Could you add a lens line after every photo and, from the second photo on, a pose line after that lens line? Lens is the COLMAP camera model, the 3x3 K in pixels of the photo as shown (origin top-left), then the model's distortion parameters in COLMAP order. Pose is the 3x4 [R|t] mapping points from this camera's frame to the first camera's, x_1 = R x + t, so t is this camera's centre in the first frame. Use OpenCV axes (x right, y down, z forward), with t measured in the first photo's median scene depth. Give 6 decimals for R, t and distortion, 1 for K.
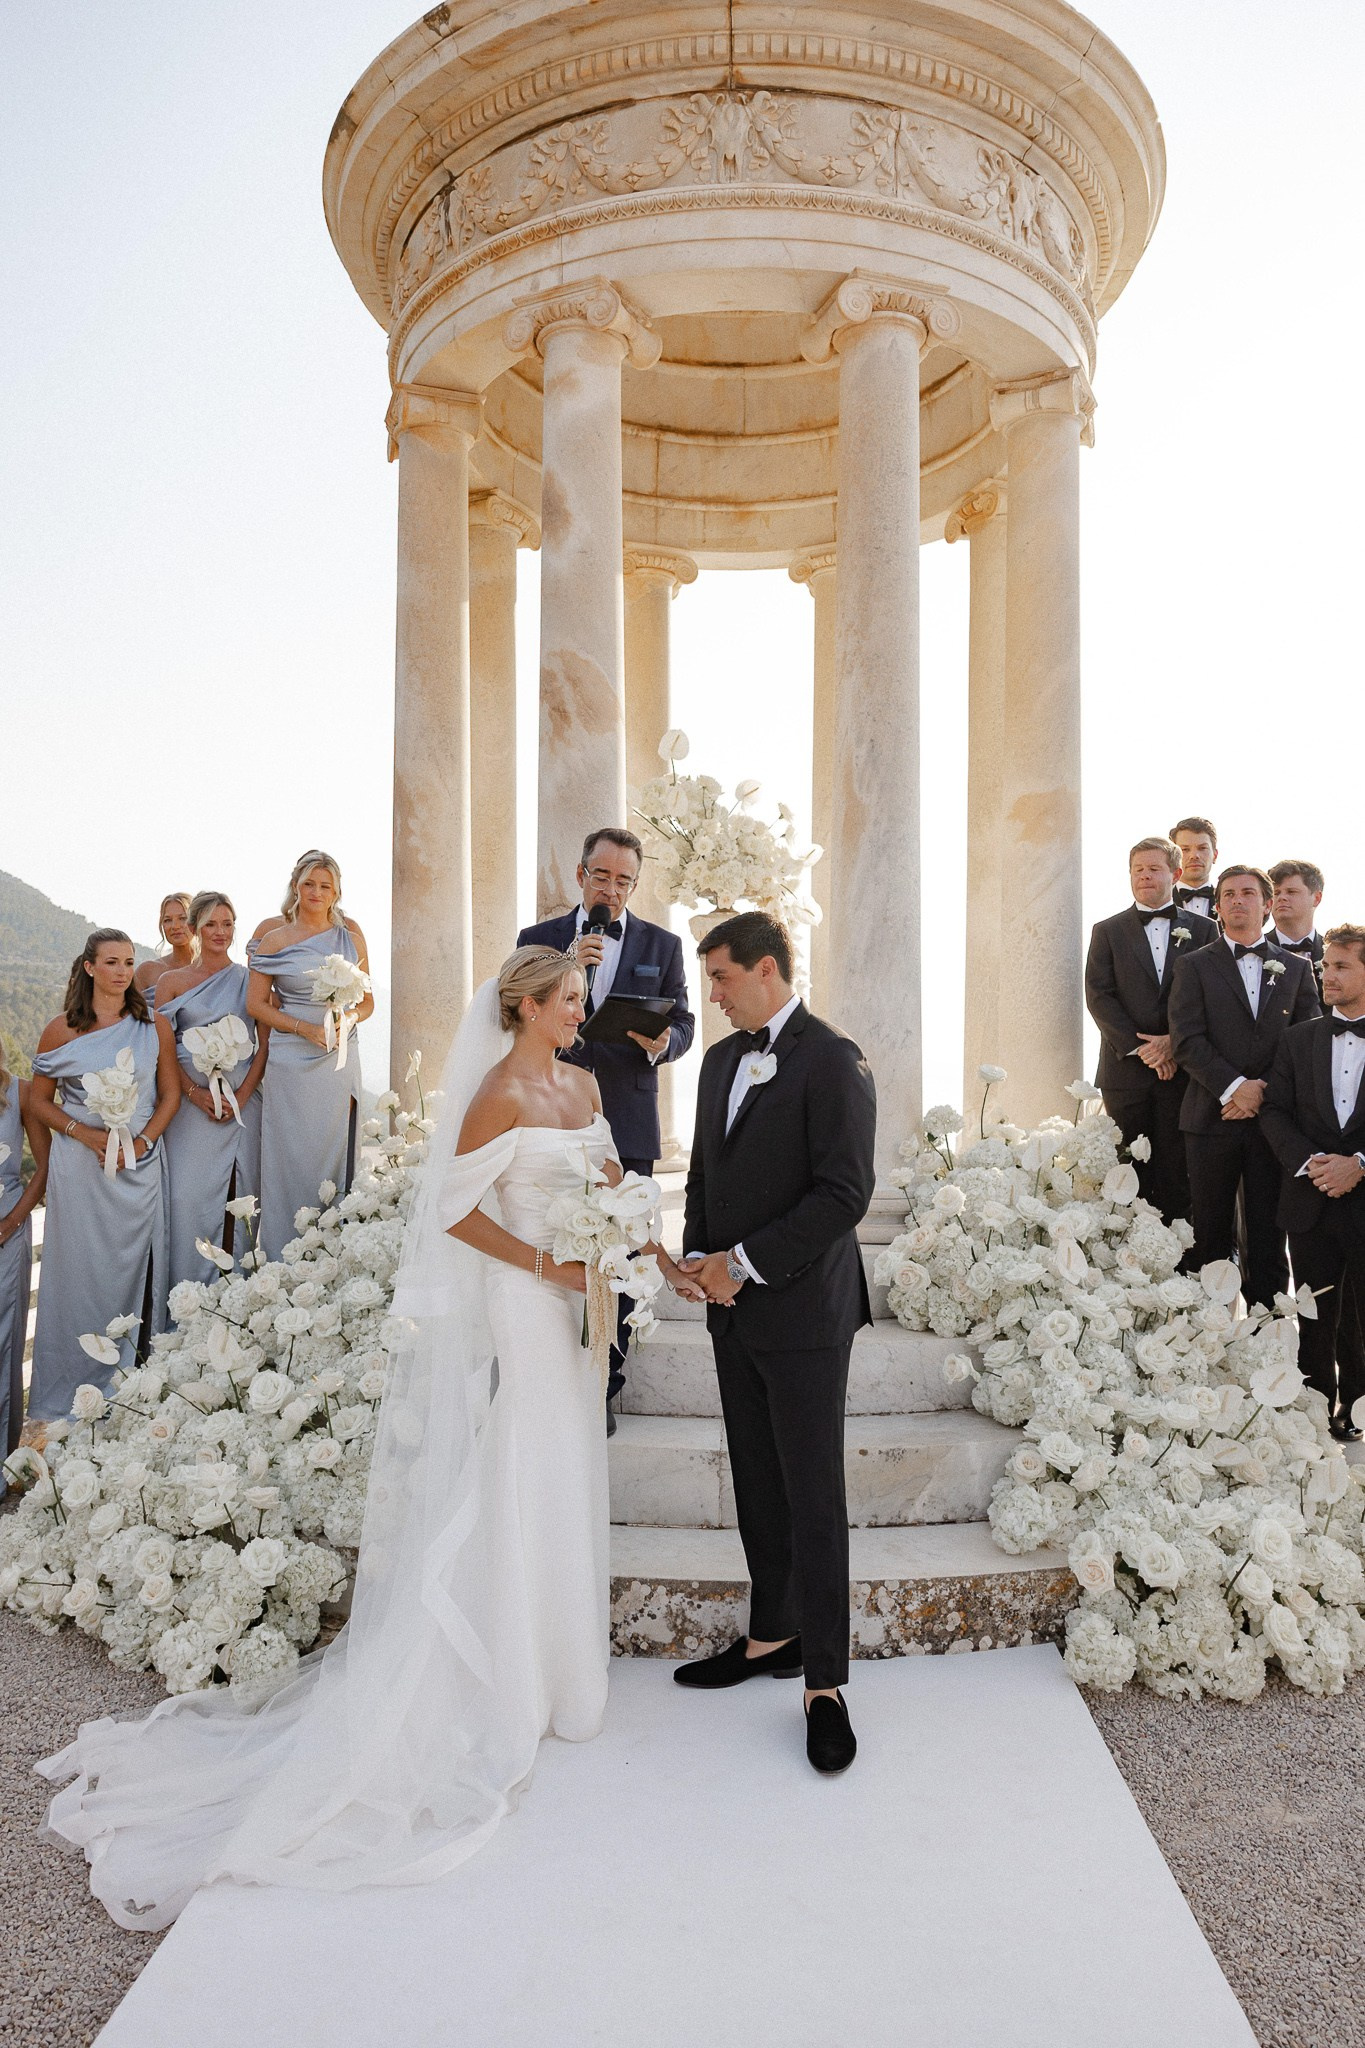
lens RADIAL K [[1403.6, 0, 694.1], [0, 1403.6, 1033.2], [0, 0, 1]] dist [-0.003534, 0.007762]
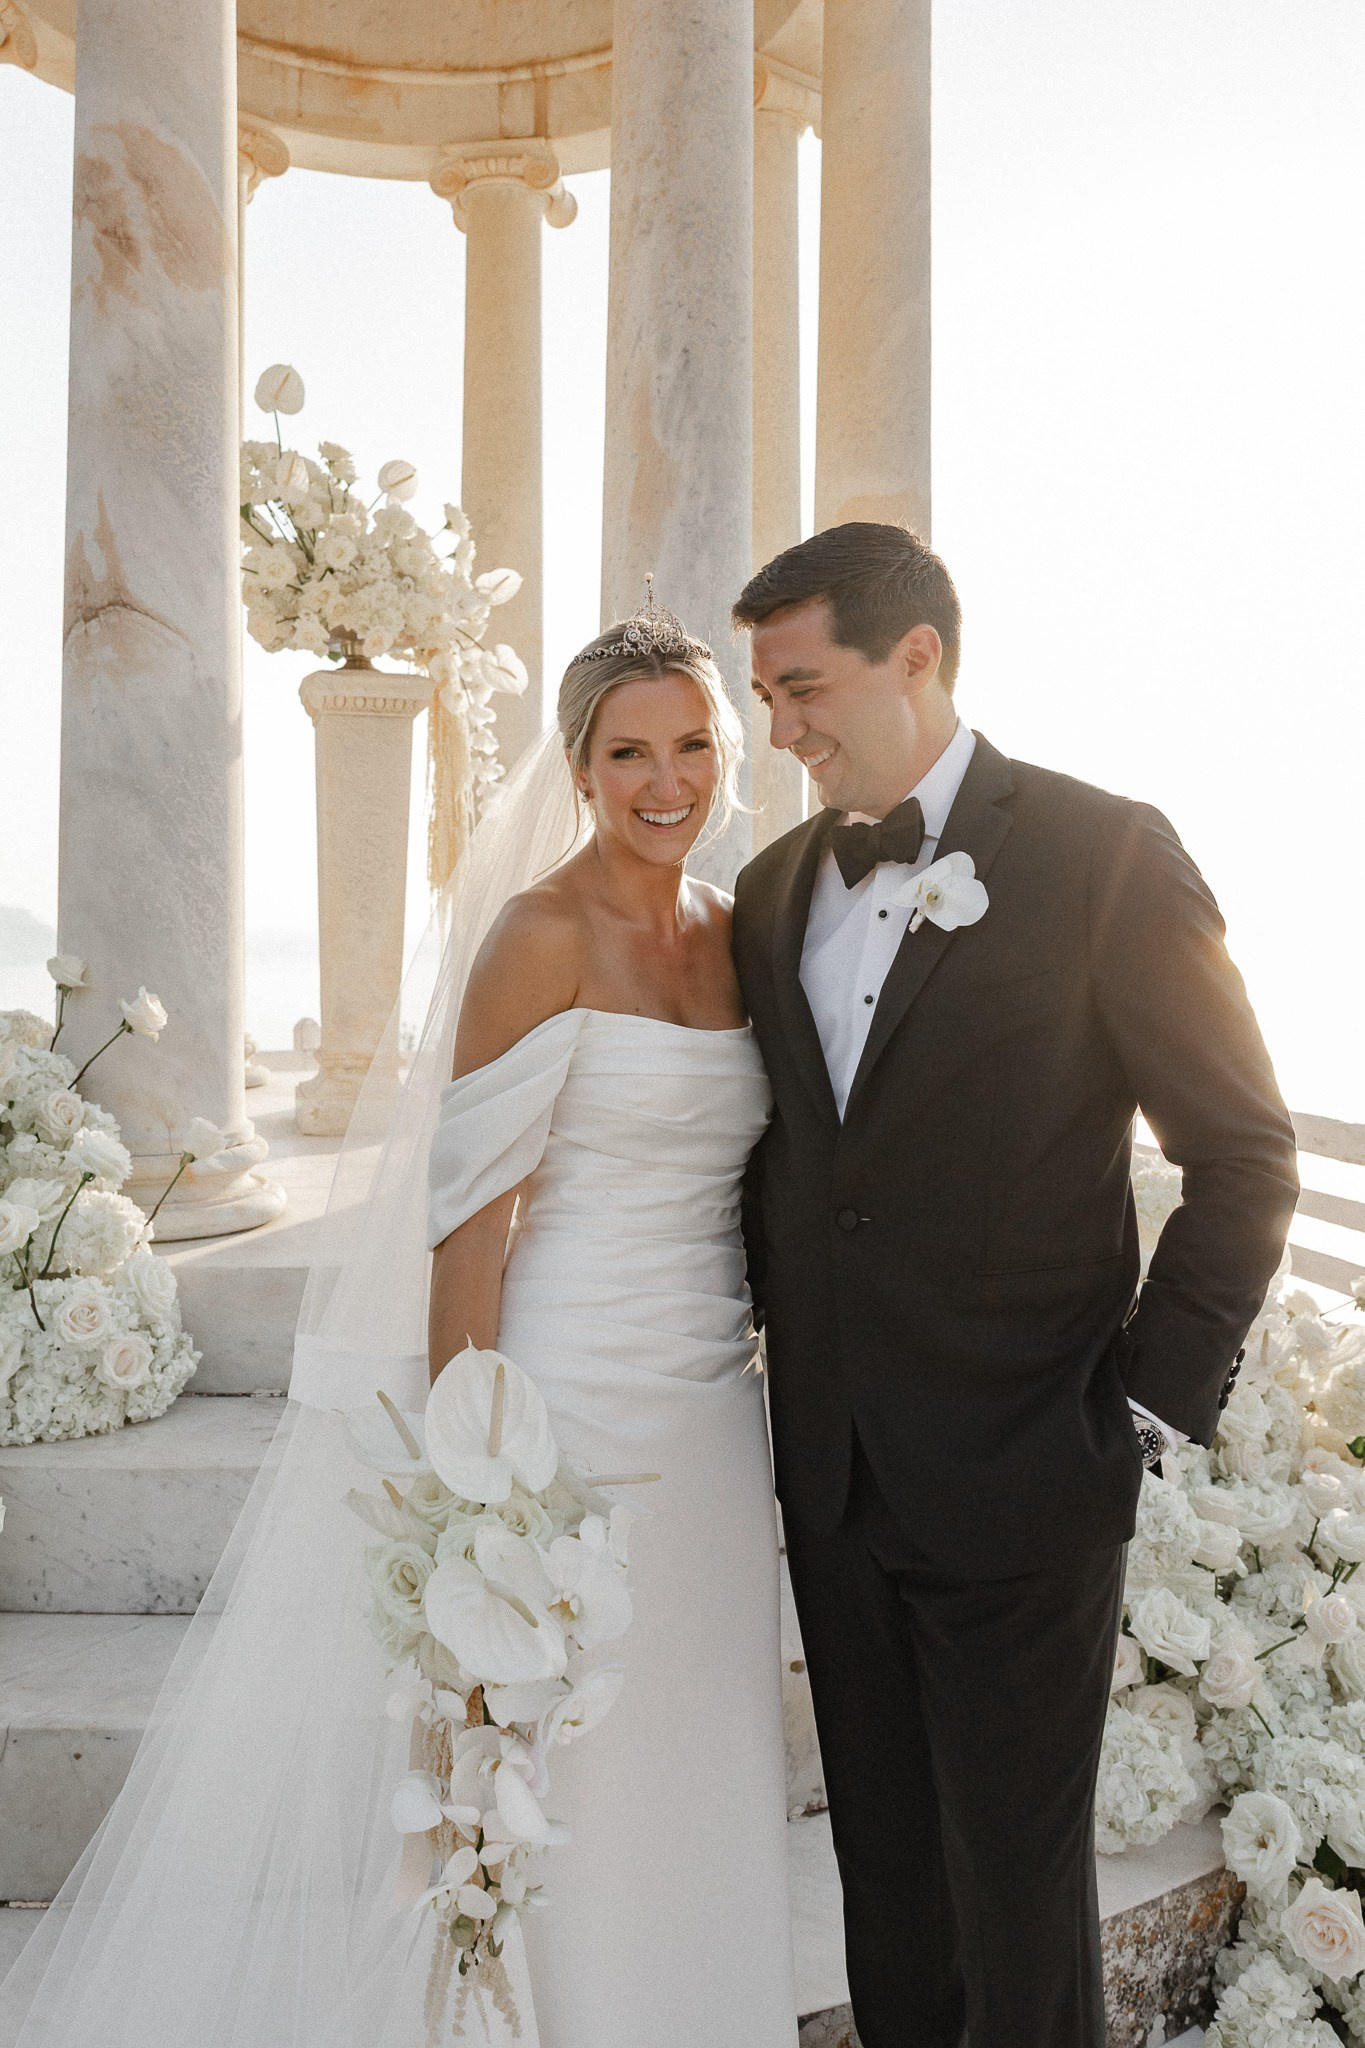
lens RADIAL K [[1635.2, 0, 666.5], [0, 1635.2, 877.9], [0, 0, 1]] dist [0.014589, -0.008130]
pose [[0.955234, 0.009355, 0.295704, -0.079043], [-0.004469, 0.999842, -0.017194, 0.021631], [-0.295818, 0.015102, 0.955125, 0.355092]]
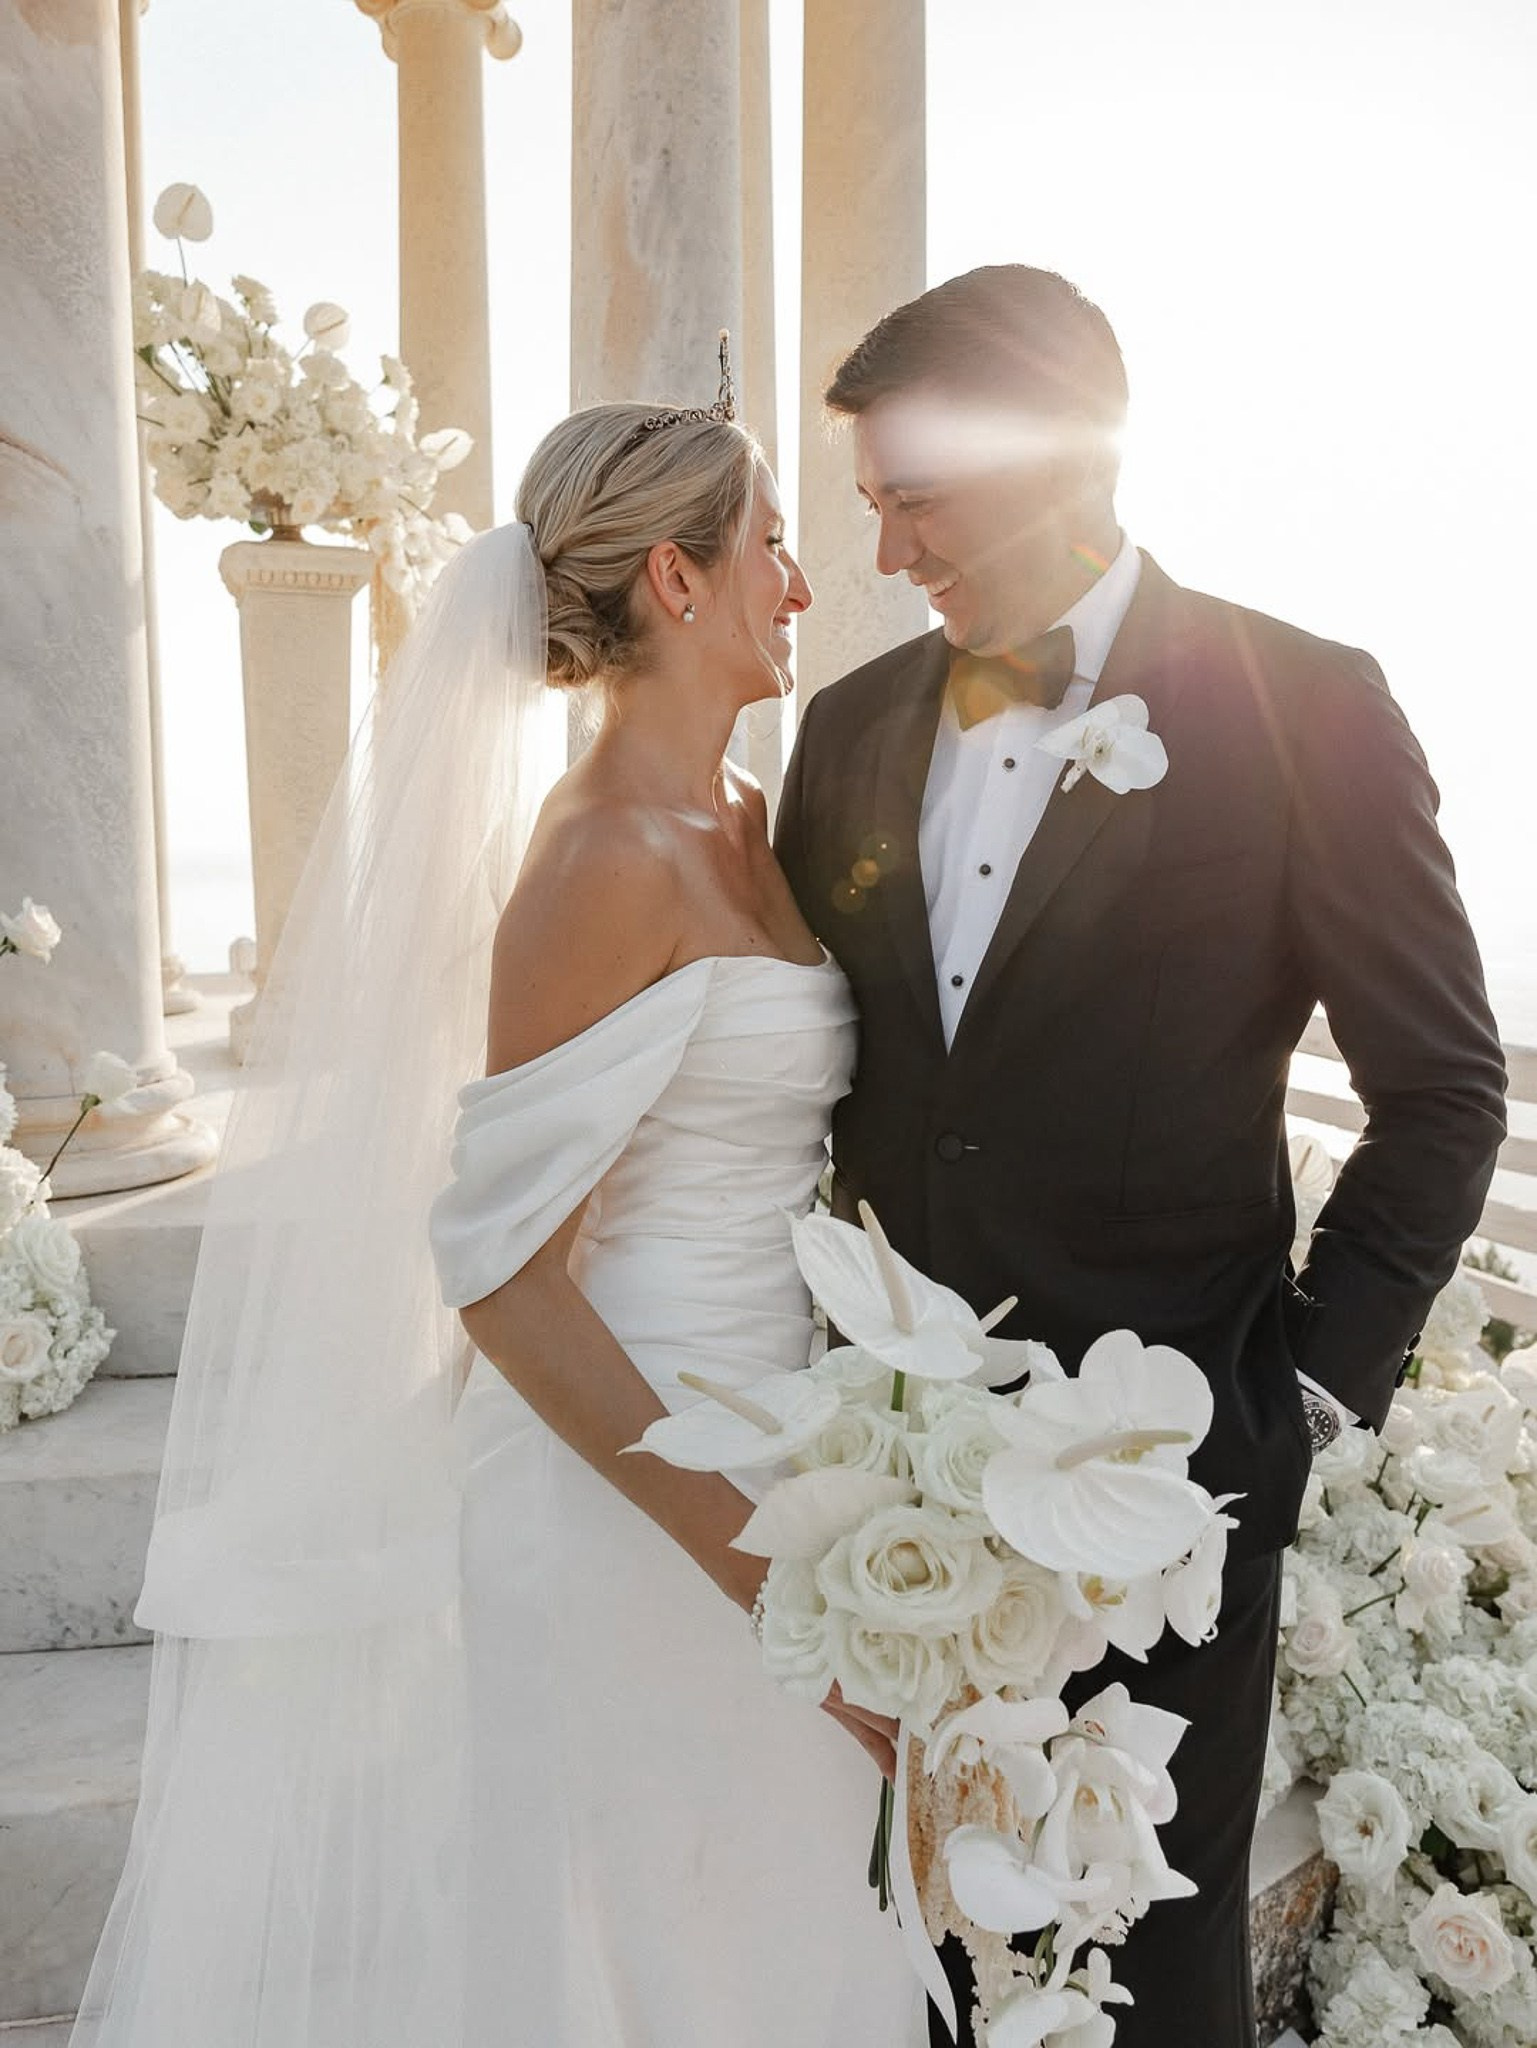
lens RADIAL K [[1626.3, 0, 799.8], [0, 1626.3, 913.0], [0, 0, 1]] dist [-0.019739, 0.039479]
pose [[0.915976, -0.027378, 0.400299, -0.067716], [0.005970, 0.998489, 0.054629, 0.030973], [-0.401189, -0.047649, 0.914755, 0.436236]]
